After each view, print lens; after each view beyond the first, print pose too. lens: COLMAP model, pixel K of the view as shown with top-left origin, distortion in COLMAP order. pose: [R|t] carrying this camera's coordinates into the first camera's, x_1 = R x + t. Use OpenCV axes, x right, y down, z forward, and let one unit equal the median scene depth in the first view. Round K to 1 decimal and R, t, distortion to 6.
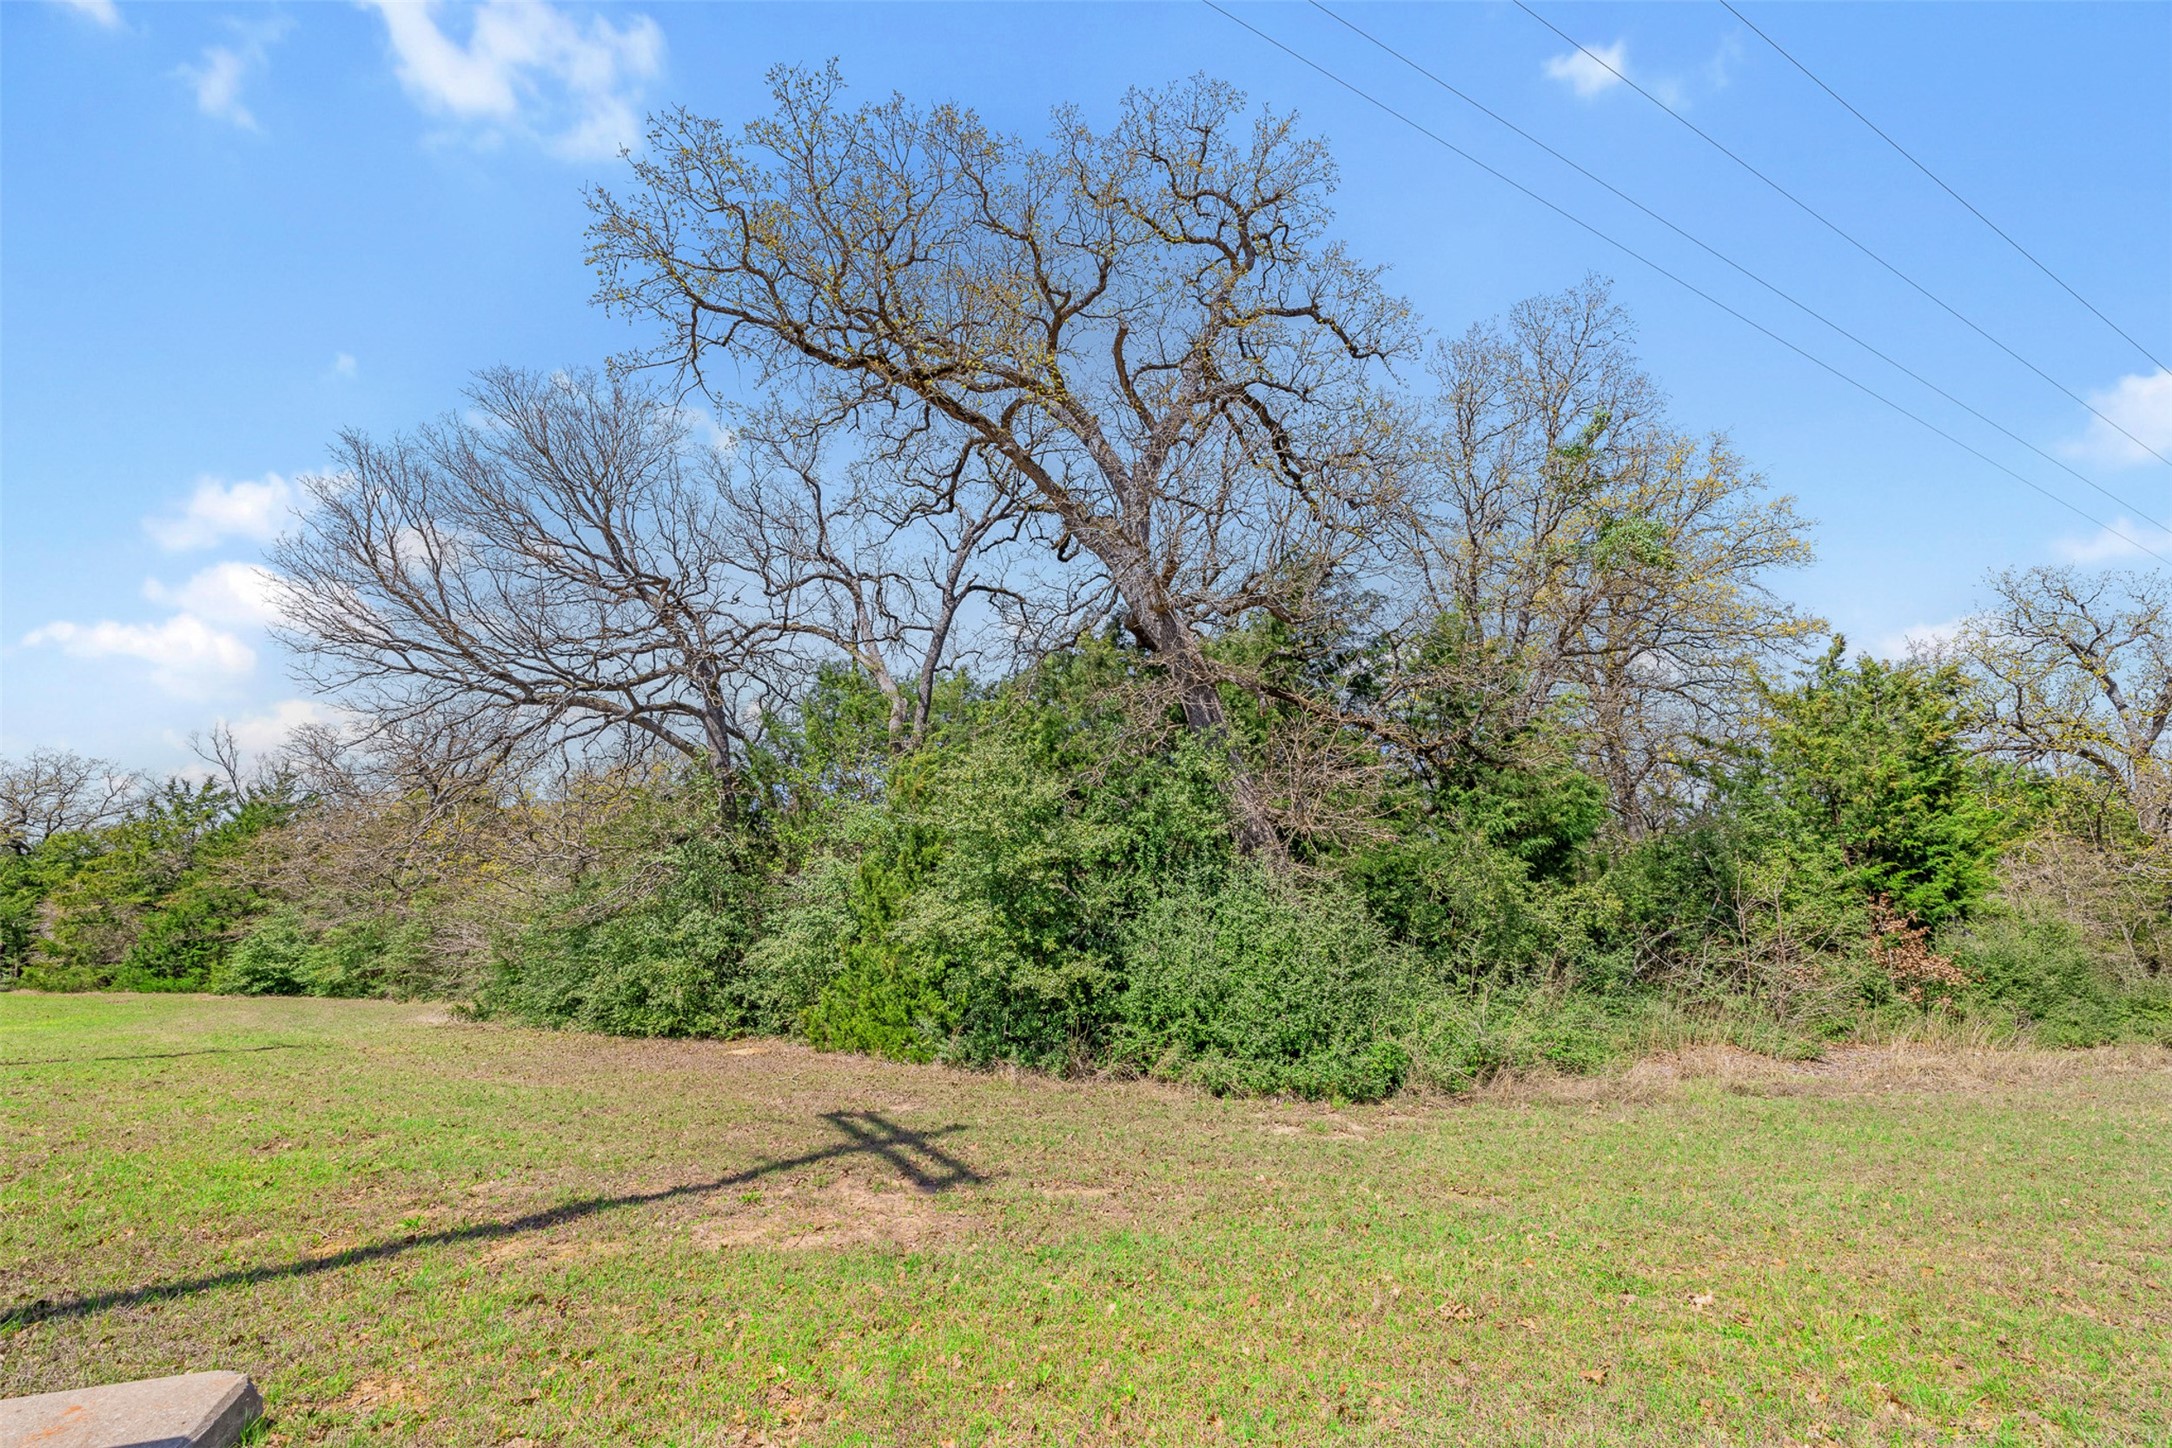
lens RADIAL K [[857.7, 0, 1086.0], [0, 857.7, 724.0], [0, 0, 1]] dist [0.000582, 0.000195]
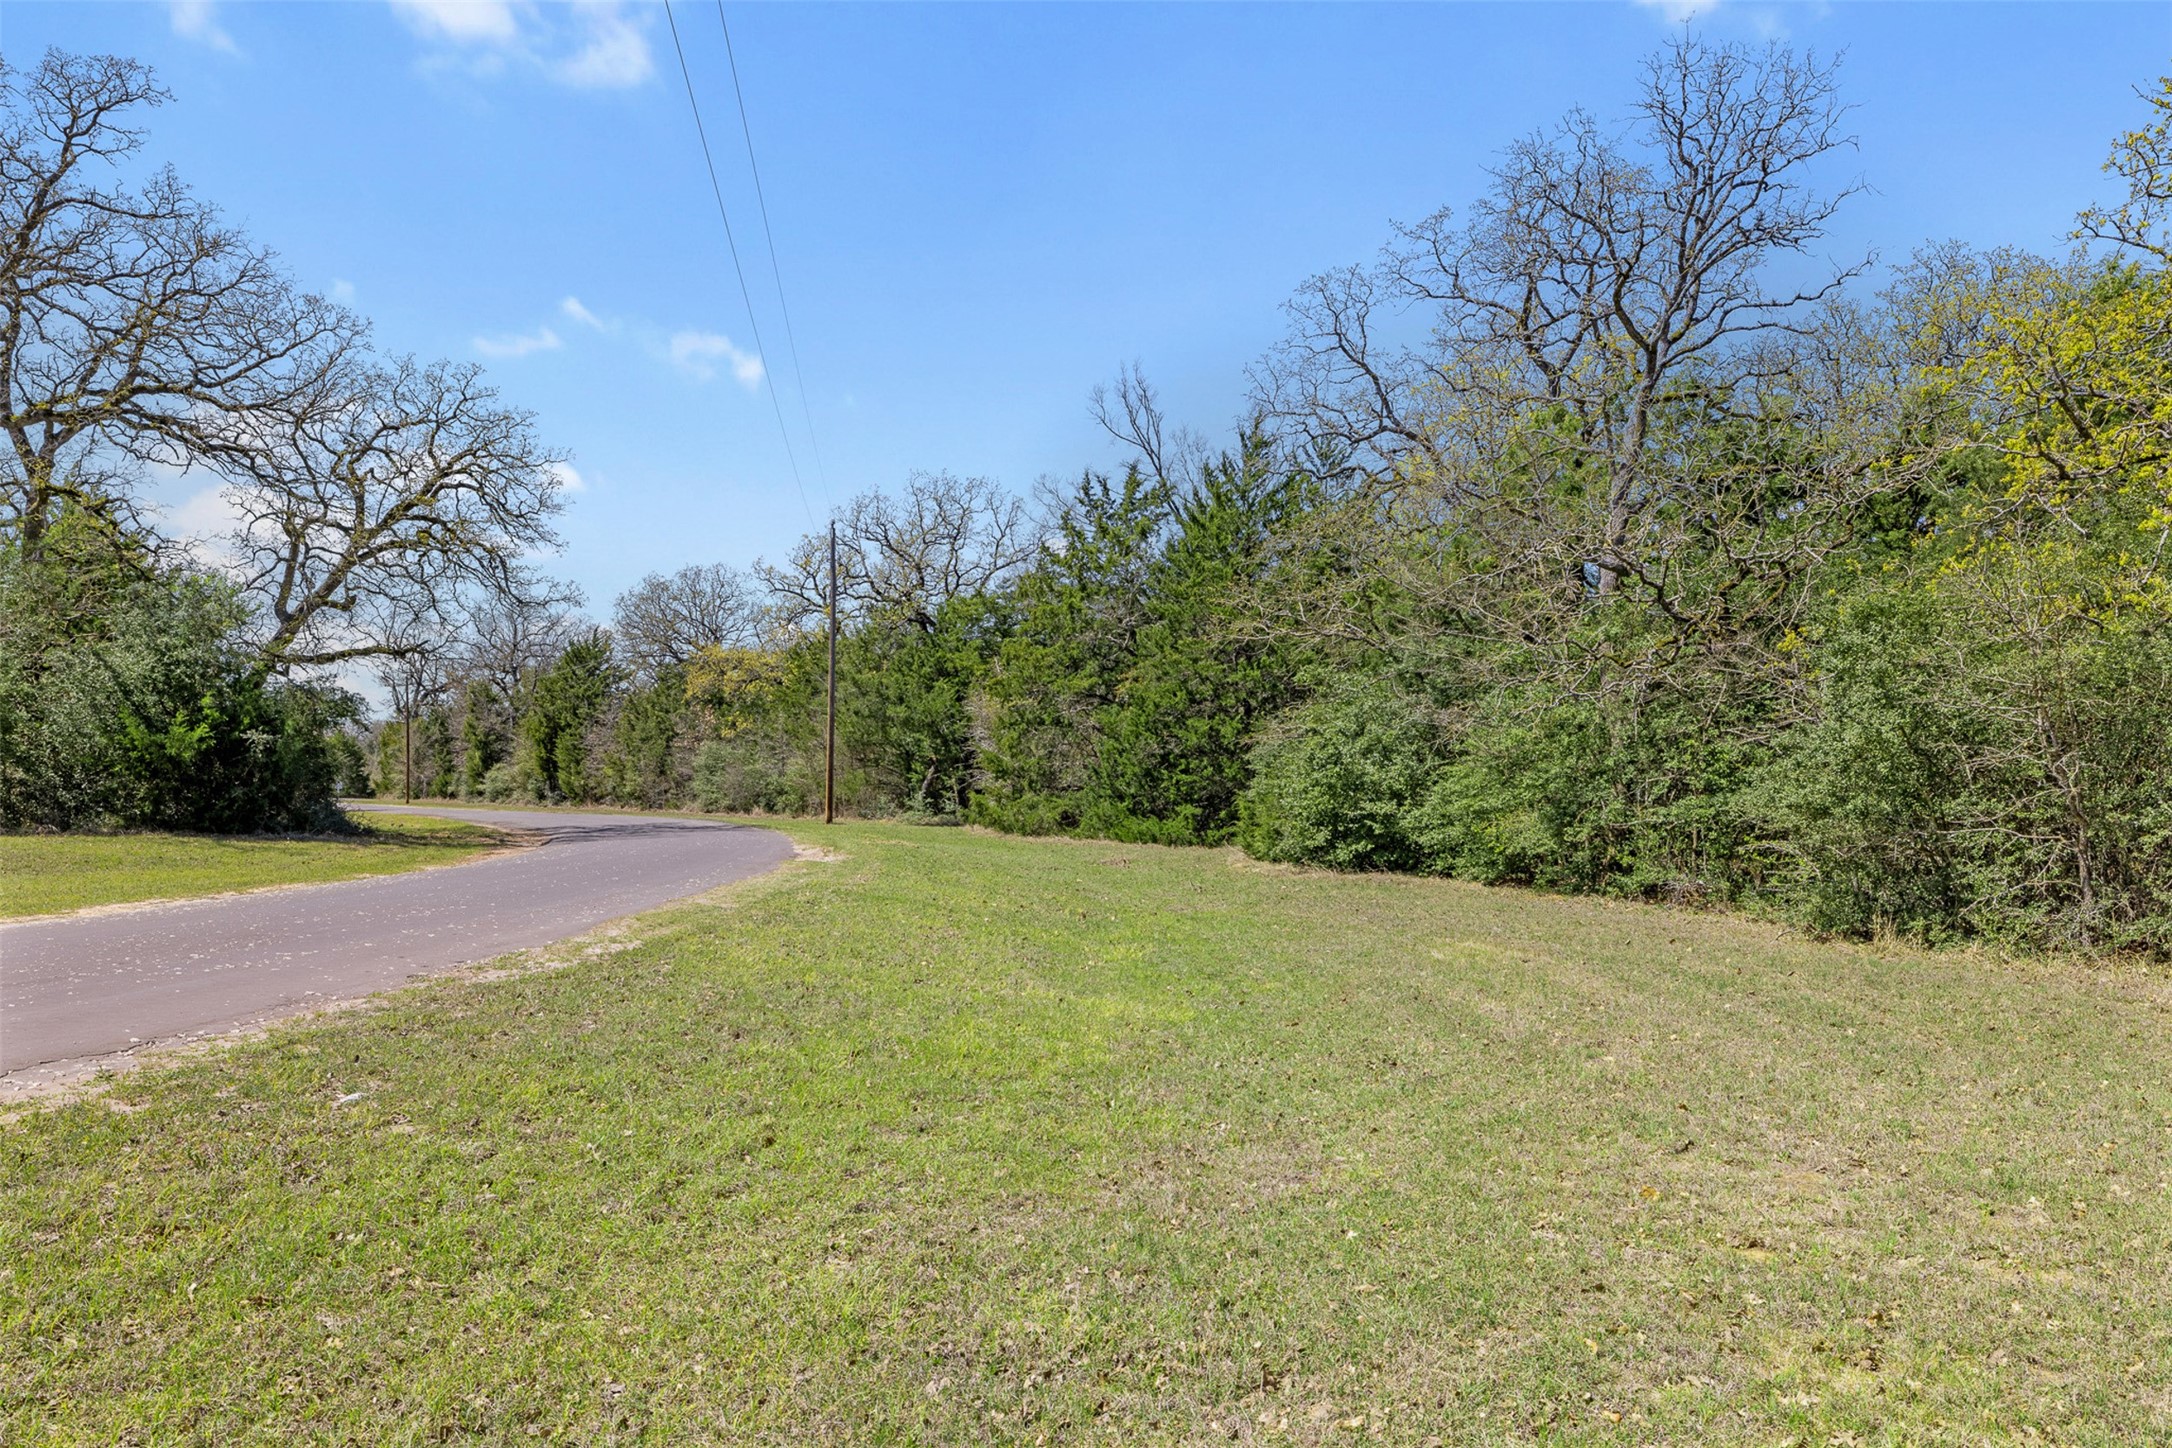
lens RADIAL K [[1492.3, 0, 1086.0], [0, 1492.3, 724.0], [0, 0, 1]] dist [0.002512, 0.000124]
pose [[0.720893, -0.011084, -0.692958, -0.411032], [0.163496, 0.974371, 0.154502, 0.076244], [0.673485, -0.224675, 0.704229, 0.290747]]
